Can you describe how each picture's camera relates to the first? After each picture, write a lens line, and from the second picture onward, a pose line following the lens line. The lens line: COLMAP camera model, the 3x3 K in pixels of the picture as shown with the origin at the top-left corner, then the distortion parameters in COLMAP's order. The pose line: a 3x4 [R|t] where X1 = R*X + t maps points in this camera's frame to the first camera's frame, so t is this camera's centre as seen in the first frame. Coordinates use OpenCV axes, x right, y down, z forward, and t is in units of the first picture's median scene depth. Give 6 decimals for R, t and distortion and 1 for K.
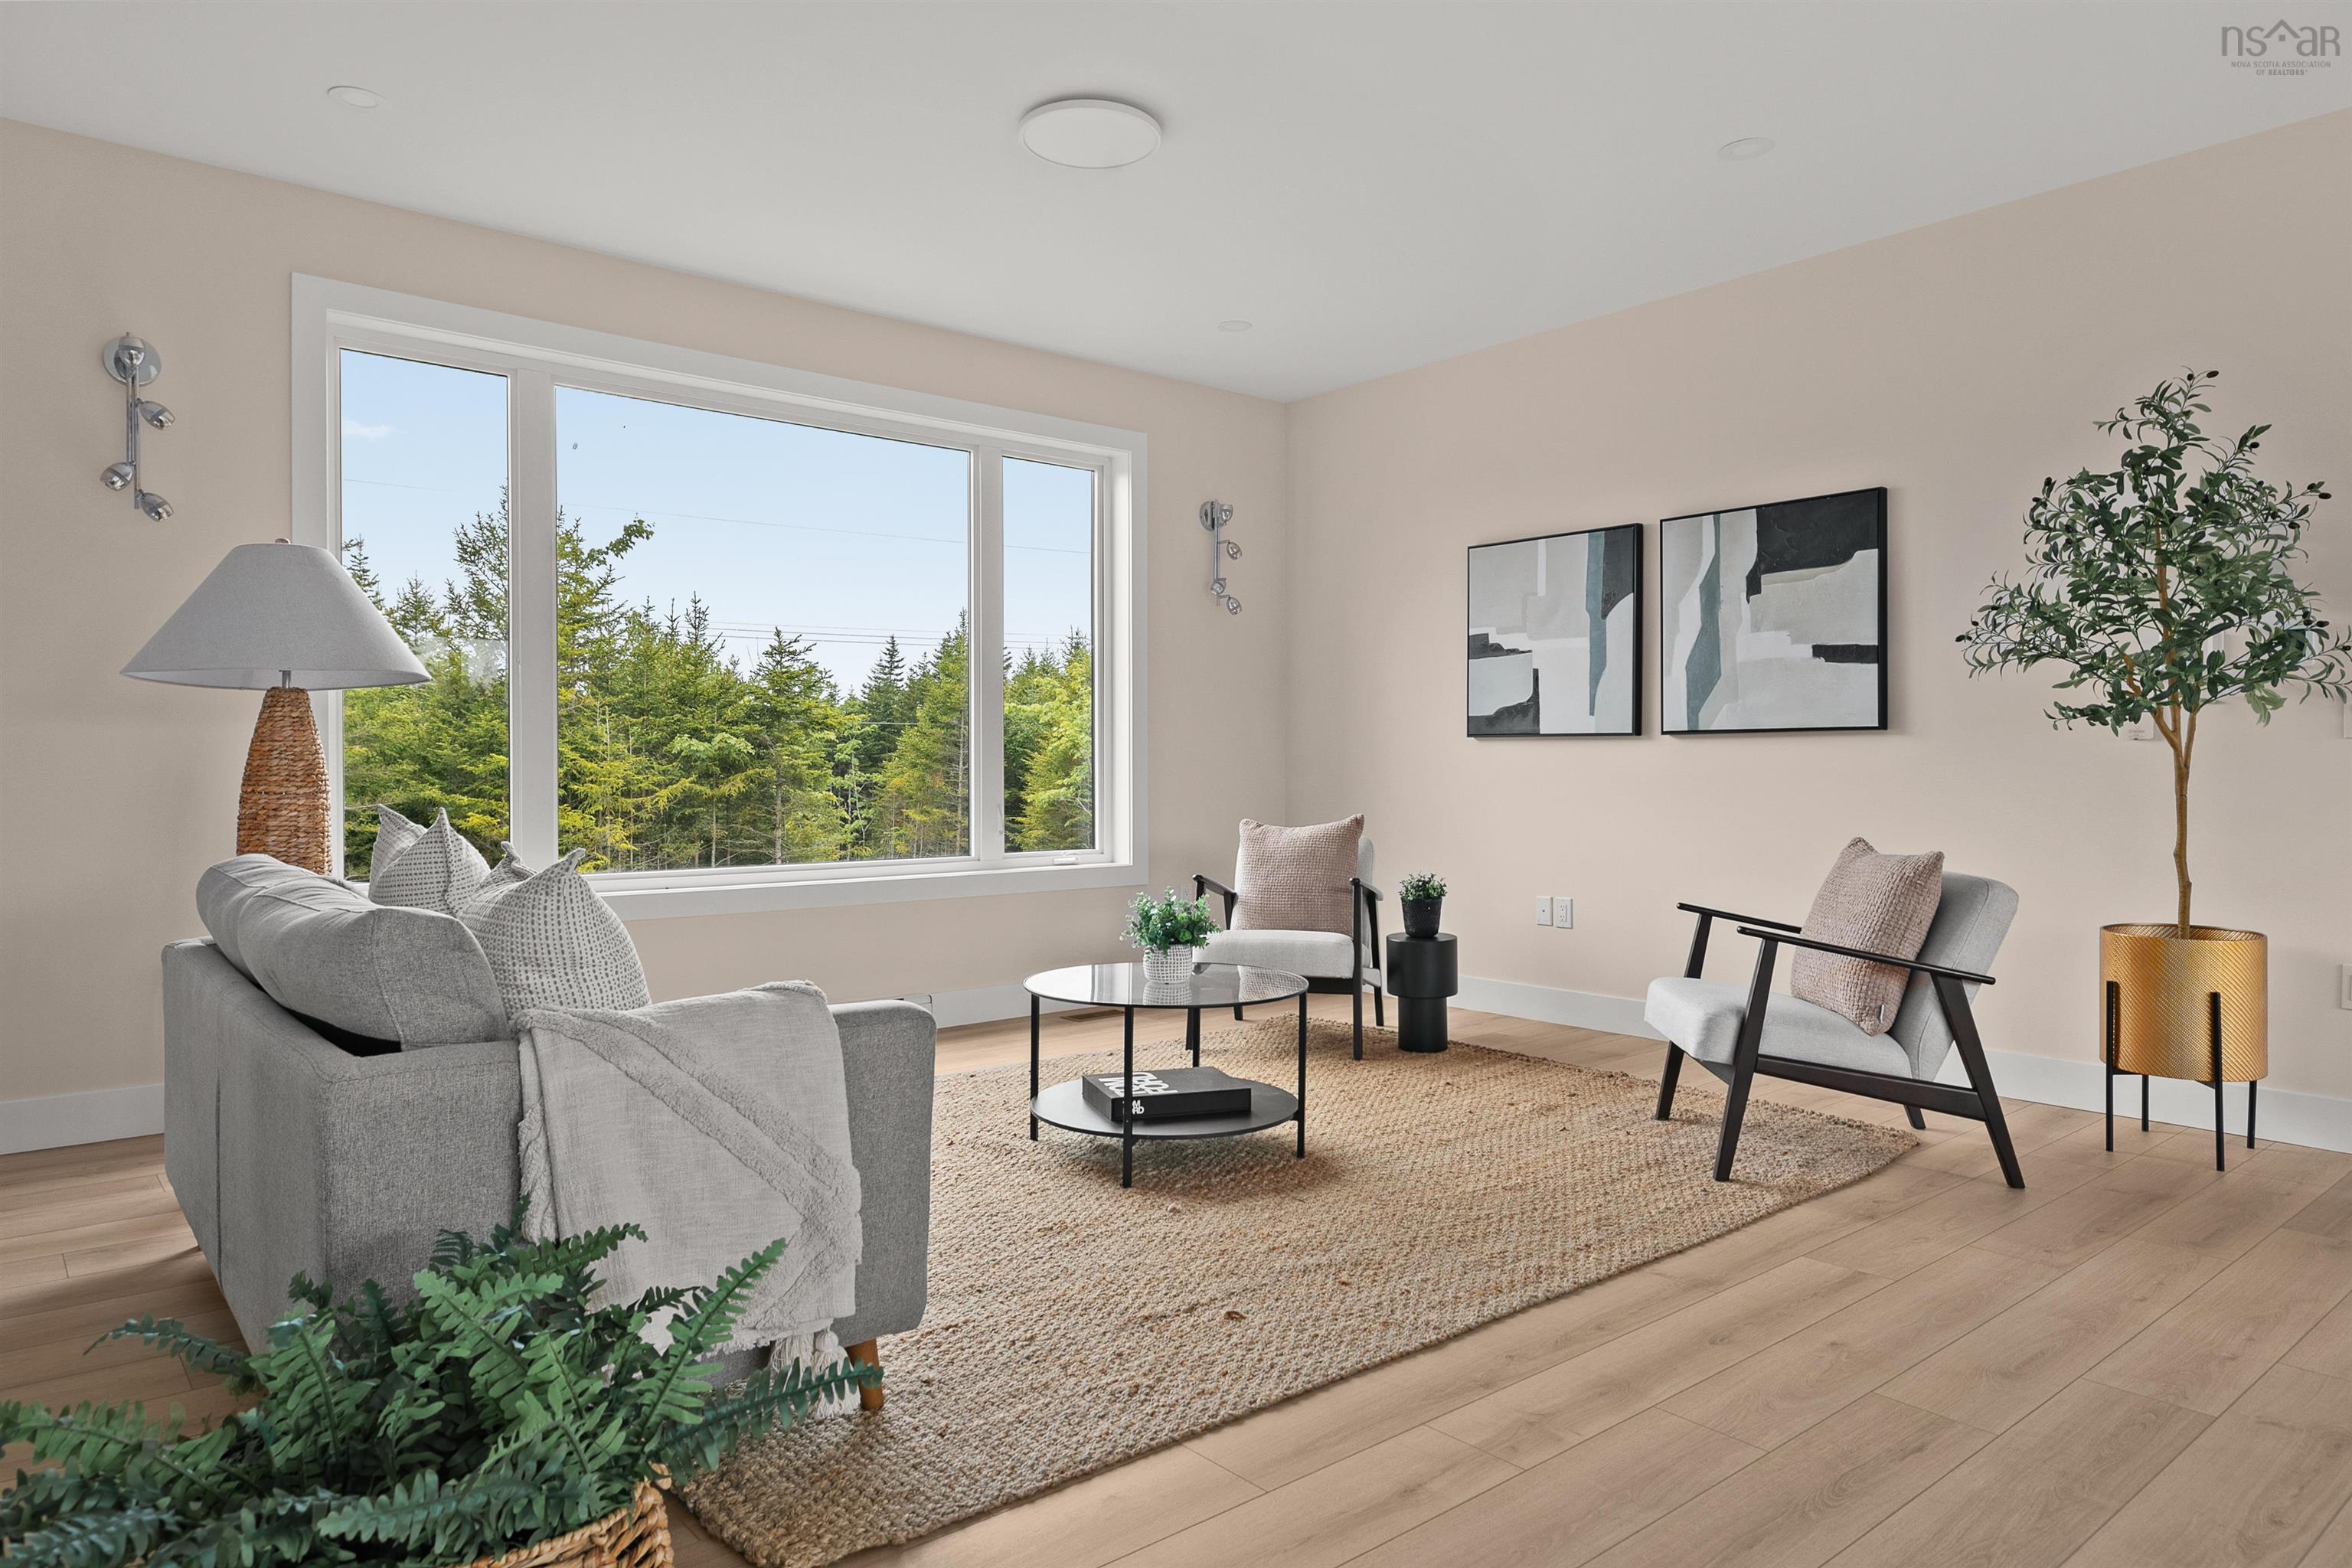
lens RADIAL K [[1495.8, 0, 1036.8], [0, 1495.8, 777.5], [0, 0, 1]] dist [0.008463, -0.002532]
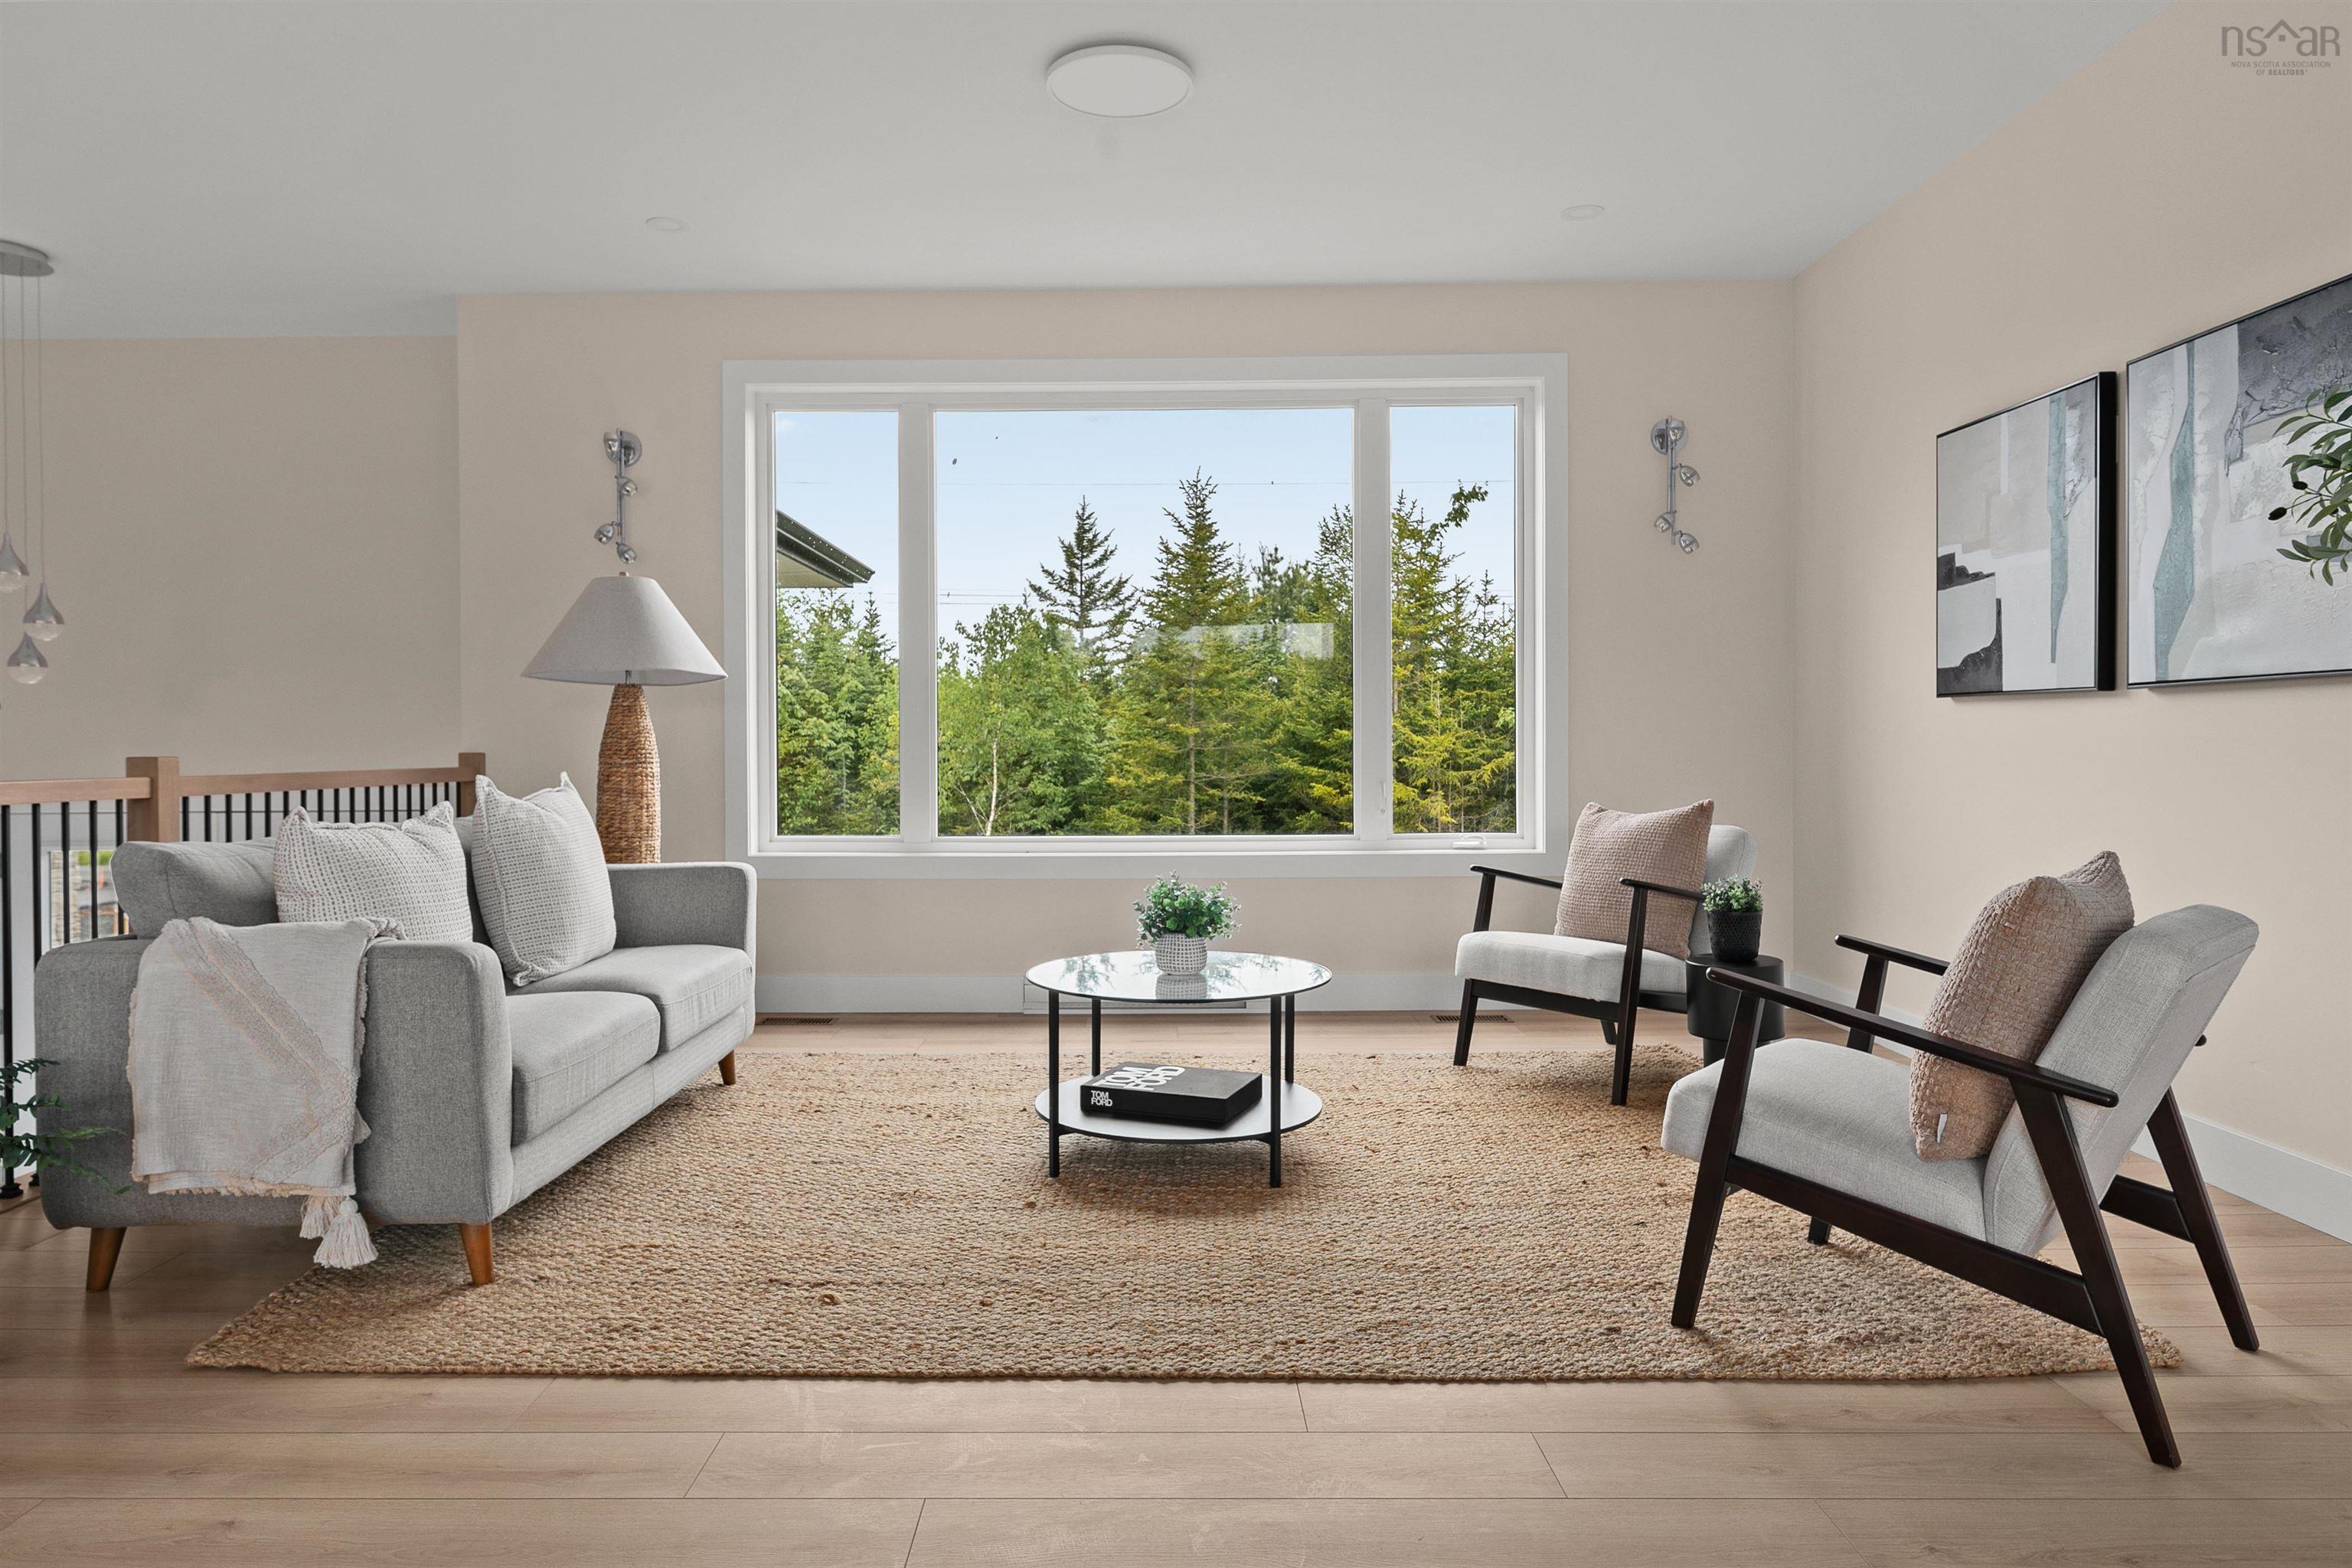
lens RADIAL K [[1495.8, 0, 1158.8], [0, 1495.8, 766.7], [0, 0, 1]] dist [0.008463, -0.002532]
pose [[0.759535, 0.008038, -0.650417, 0.509502], [-0.000900, 0.999936, 0.011307, -0.001412], [0.650466, -0.008003, 0.759494, 0.215011]]
